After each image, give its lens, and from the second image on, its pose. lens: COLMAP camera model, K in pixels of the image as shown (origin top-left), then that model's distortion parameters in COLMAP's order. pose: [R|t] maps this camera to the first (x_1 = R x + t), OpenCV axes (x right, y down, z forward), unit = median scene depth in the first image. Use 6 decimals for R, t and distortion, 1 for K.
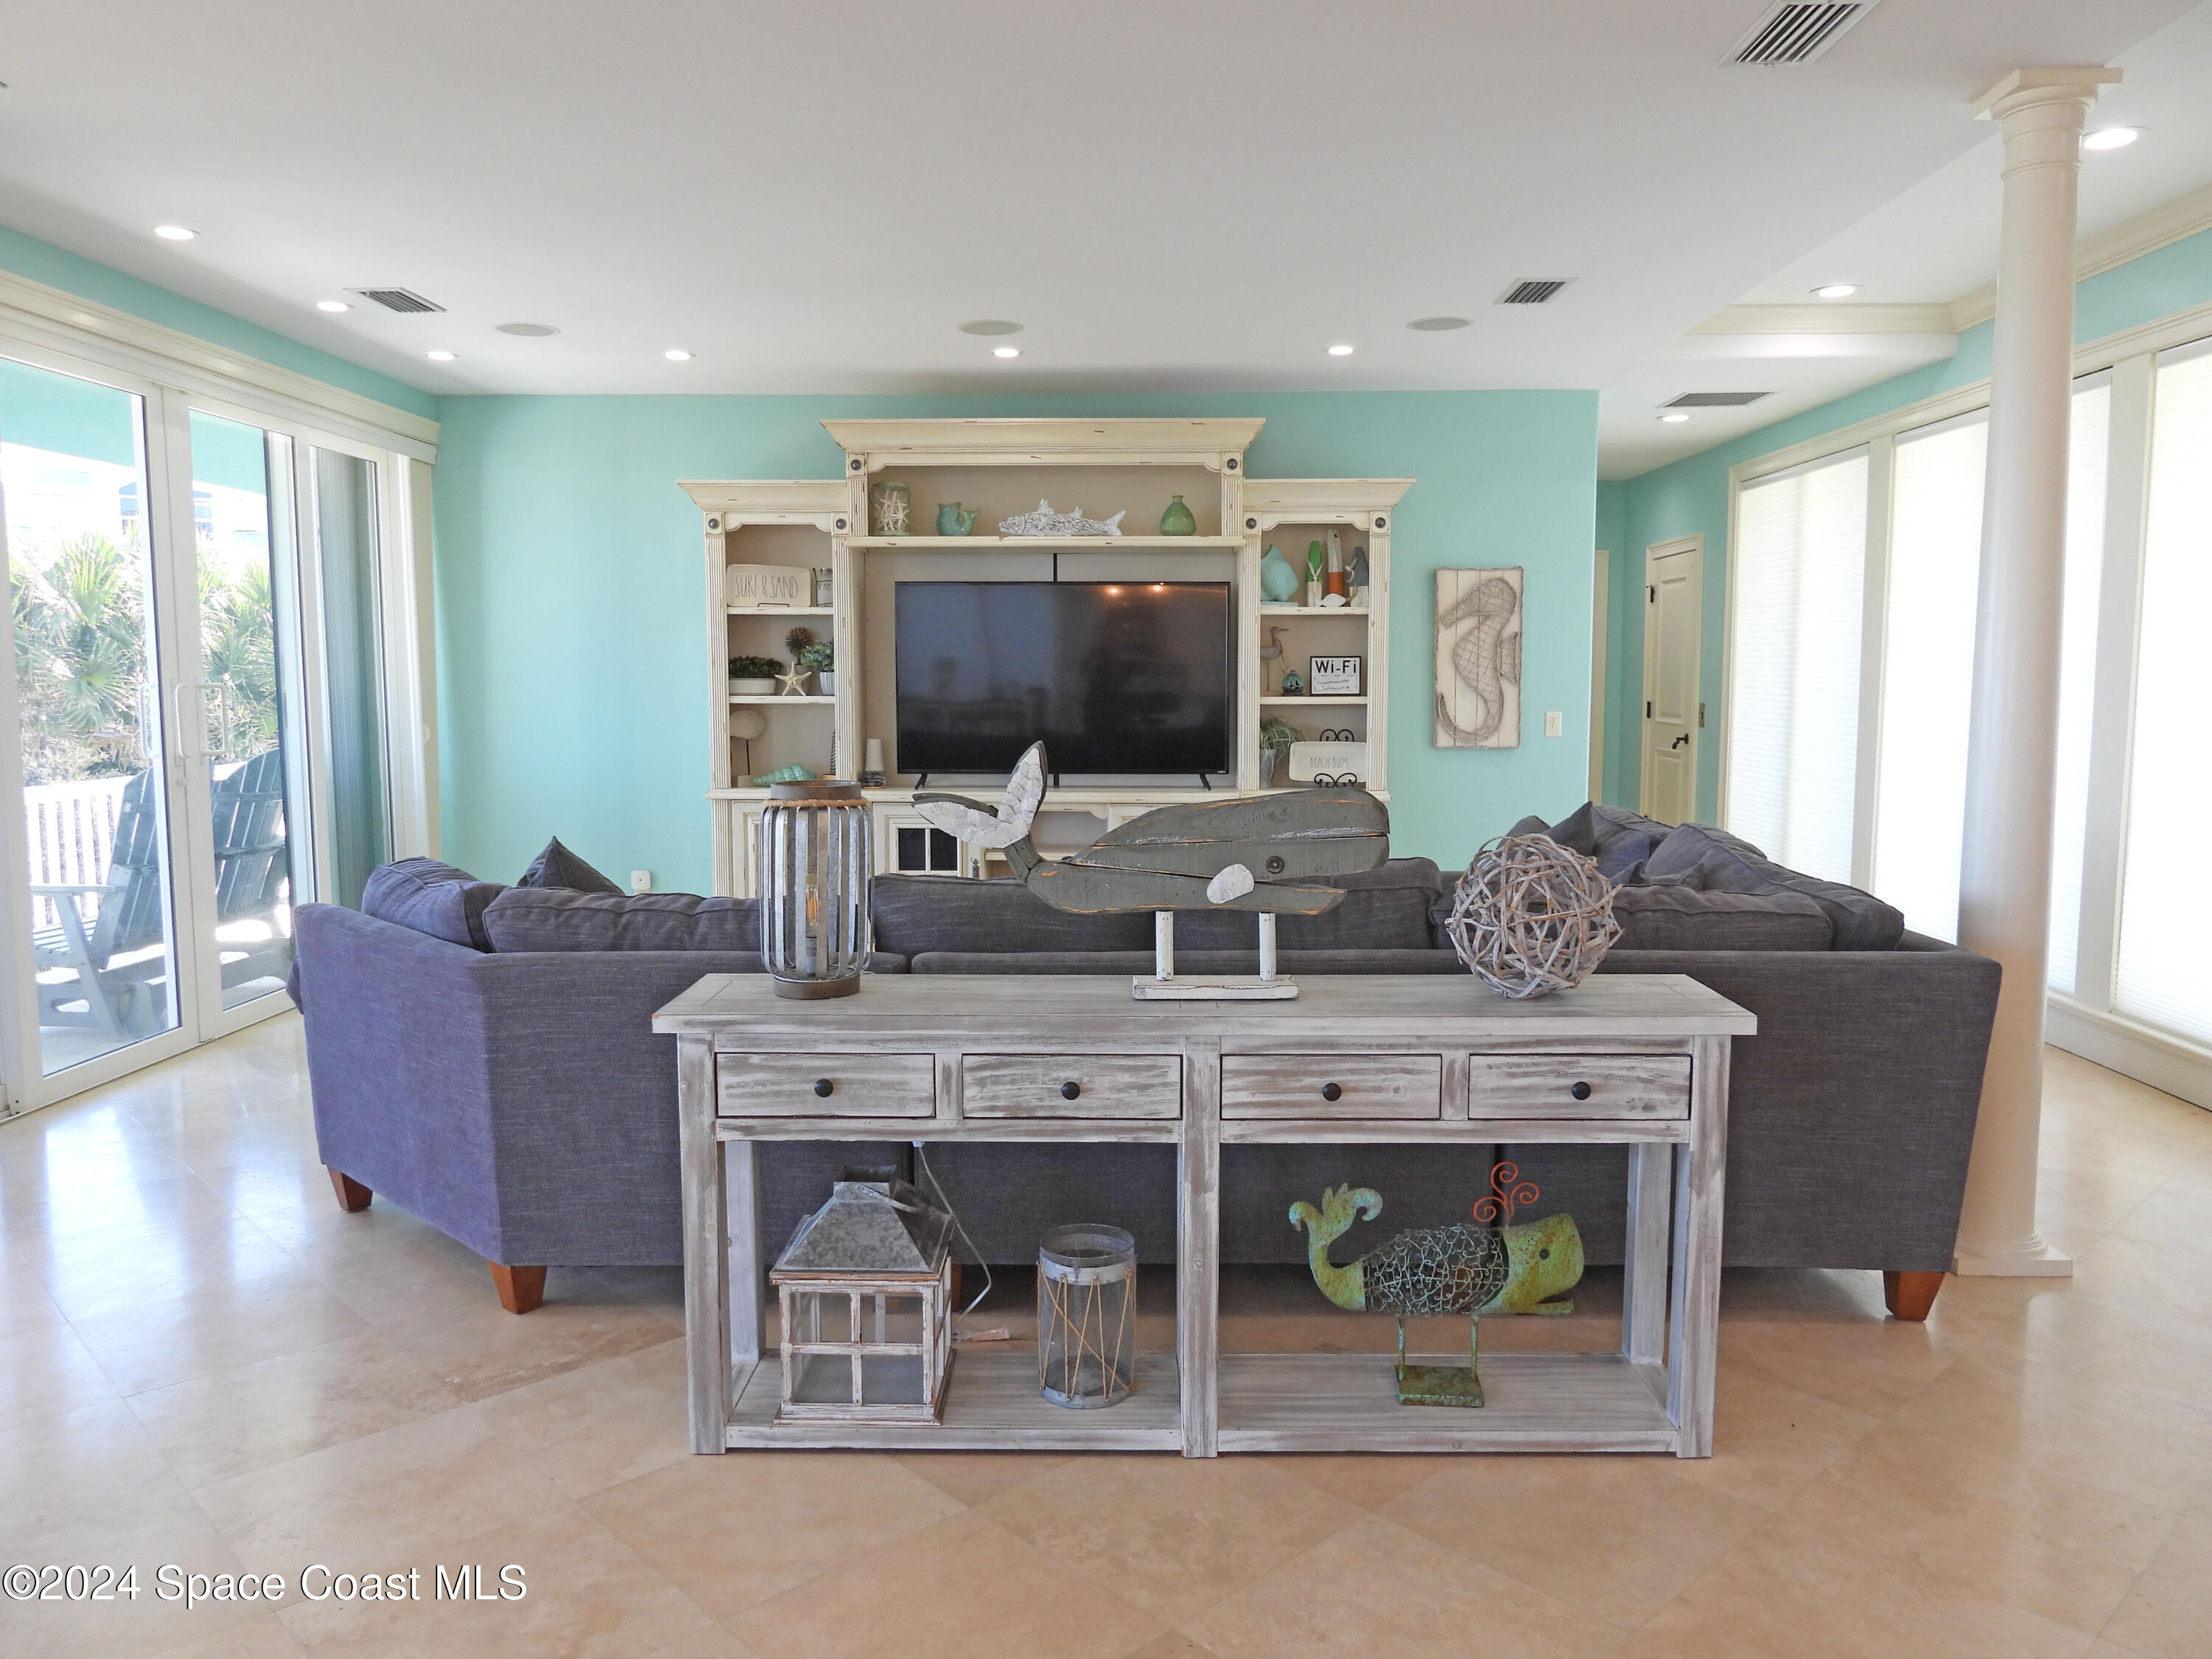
lens RADIAL K [[1590.8, 0, 1111.4], [0, 1590.8, 828.9], [0, 0, 1]] dist [-0.017609, 0.008475]
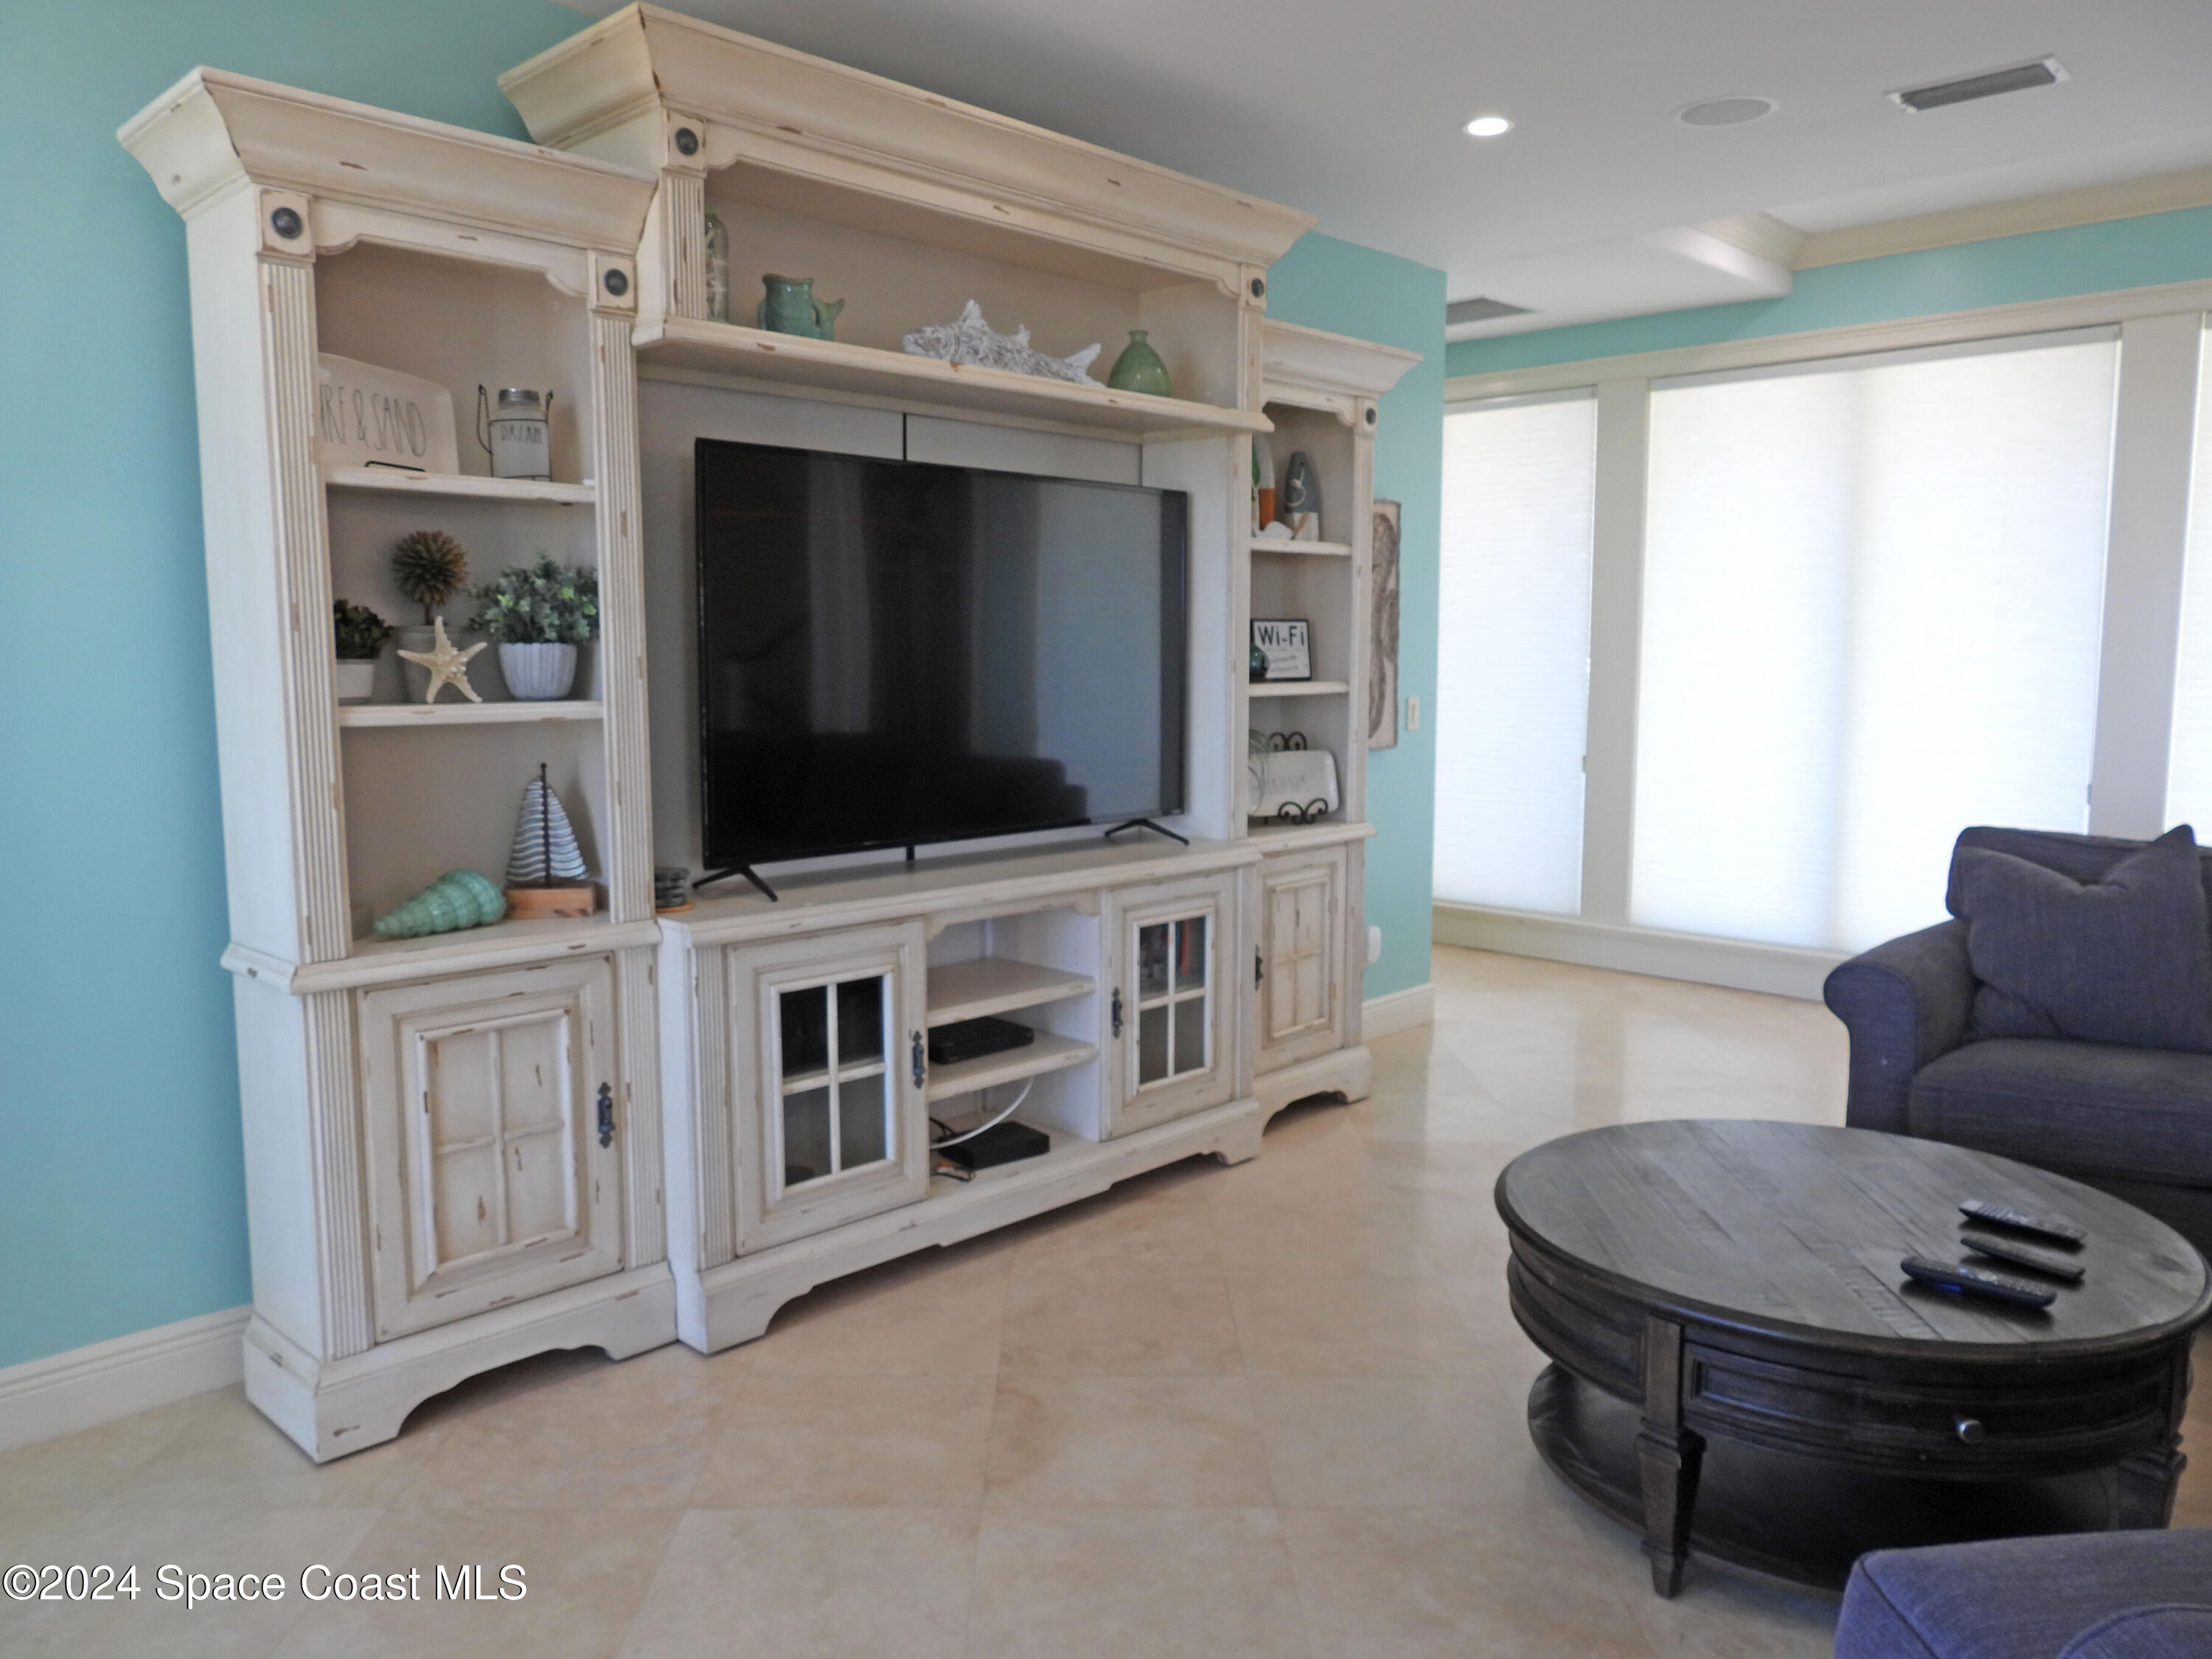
lens RADIAL K [[1590.8, 0, 1104.4], [0, 1590.8, 828.2], [0, 0, 1]] dist [-0.017609, 0.008475]
pose [[0.675945, -0.084335, 0.732111, -0.395548], [0.073777, 0.996184, 0.046638, -0.060727], [-0.733250, 0.022488, 0.679587, 0.628728]]
